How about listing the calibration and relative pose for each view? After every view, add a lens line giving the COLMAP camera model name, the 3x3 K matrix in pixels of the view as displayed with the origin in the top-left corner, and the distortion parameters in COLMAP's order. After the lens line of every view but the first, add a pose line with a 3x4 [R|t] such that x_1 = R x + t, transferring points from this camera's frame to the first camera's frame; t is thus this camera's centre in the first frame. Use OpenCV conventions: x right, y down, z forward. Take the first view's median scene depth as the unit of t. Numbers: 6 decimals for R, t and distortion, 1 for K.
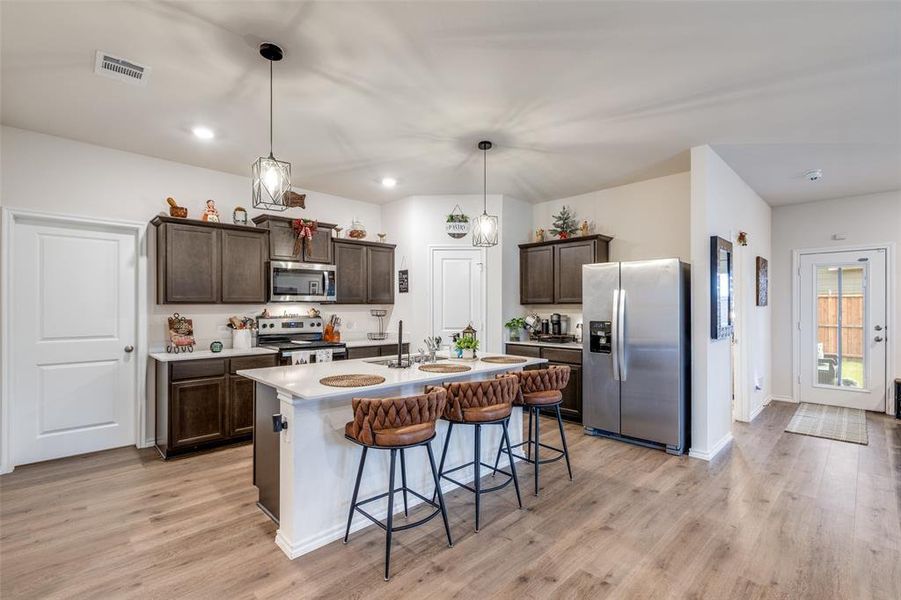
lens RADIAL K [[414.6, 0, 446.4], [0, 414.6, 301.7], [0, 0, 1]] dist [0.001236, 0.000083]
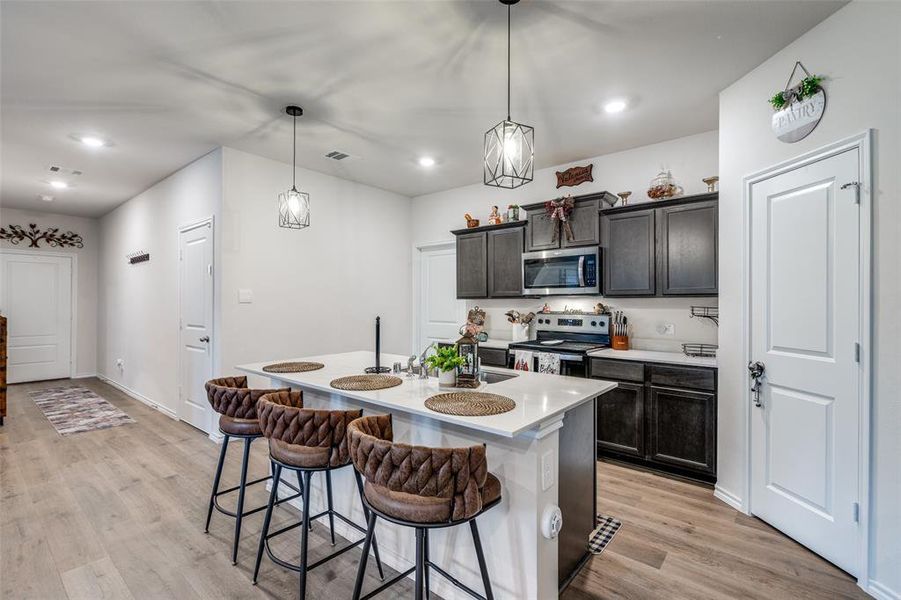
lens RADIAL K [[414.6, 0, 446.4], [0, 414.6, 301.7], [0, 0, 1]] dist [0.001236, 0.000083]
pose [[0.085917, -0.001684, -0.996301, 0.491224], [0.010753, 0.999942, -0.000763, 0.011534], [0.996244, -0.010648, 0.085930, 0.703054]]
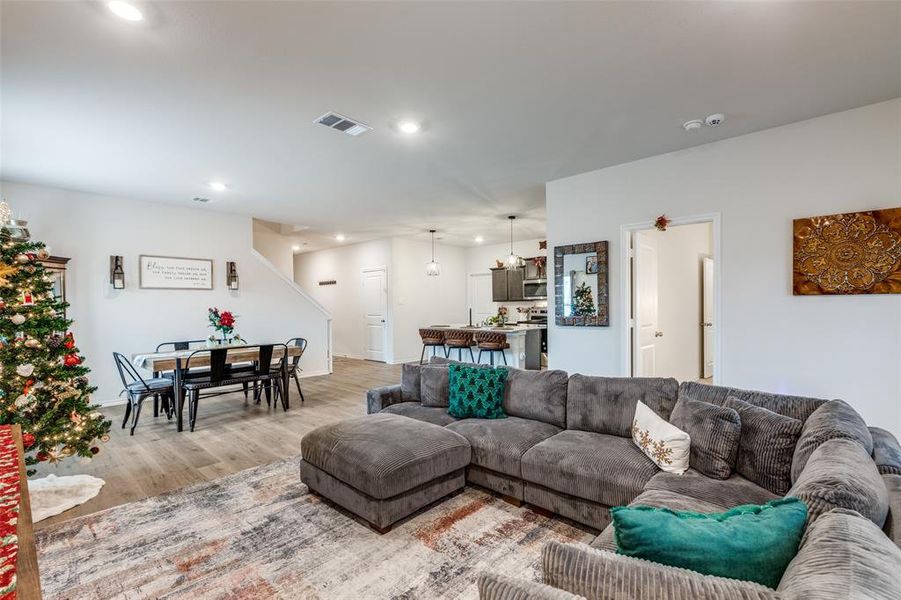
lens RADIAL K [[414.6, 0, 446.4], [0, 414.6, 301.7], [0, 0, 1]] dist [0.001236, 0.000083]
pose [[0.029913, -0.005024, -0.999540, 1.600510], [0.022040, 0.999748, -0.004365, 0.008368], [0.999309, -0.021900, 0.030016, 0.512572]]
